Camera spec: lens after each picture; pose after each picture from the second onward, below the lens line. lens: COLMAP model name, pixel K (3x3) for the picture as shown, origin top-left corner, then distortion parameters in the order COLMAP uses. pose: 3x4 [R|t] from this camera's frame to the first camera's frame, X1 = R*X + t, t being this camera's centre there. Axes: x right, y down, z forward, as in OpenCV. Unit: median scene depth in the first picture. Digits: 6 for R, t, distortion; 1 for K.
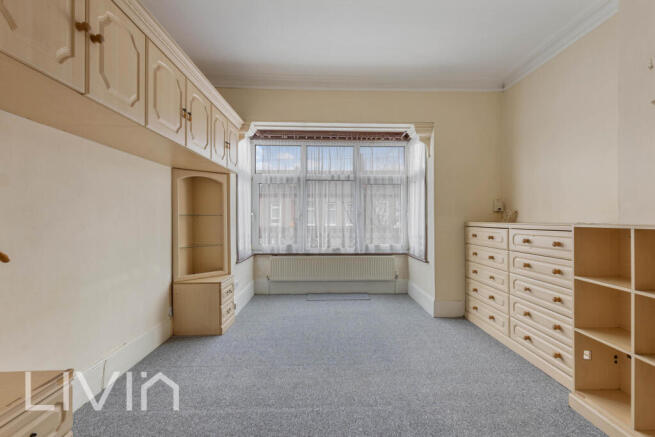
lens RADIAL K [[287.5, 0, 332.1], [0, 287.5, 217.2], [0, 0, 1]] dist [0.000384, -0.000473]
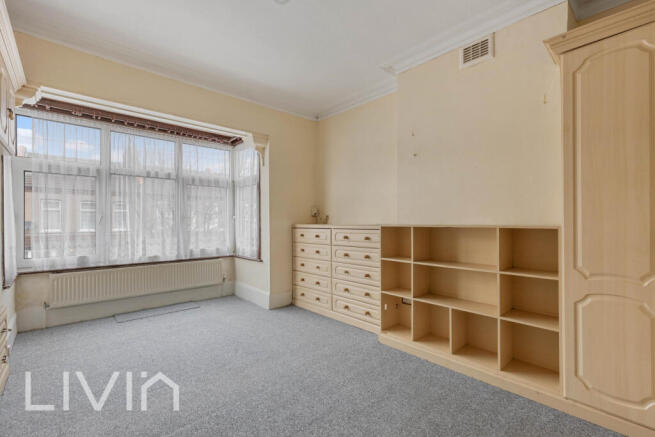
lens RADIAL K [[287.5, 0, 332.1], [0, 287.5, 217.2], [0, 0, 1]] dist [0.000384, -0.000473]
pose [[0.759081, 0.006982, 0.650959, -0.174463], [-0.001254, 0.999956, -0.009263, -0.001299], [-0.650996, 0.006215, 0.759056, -0.008353]]
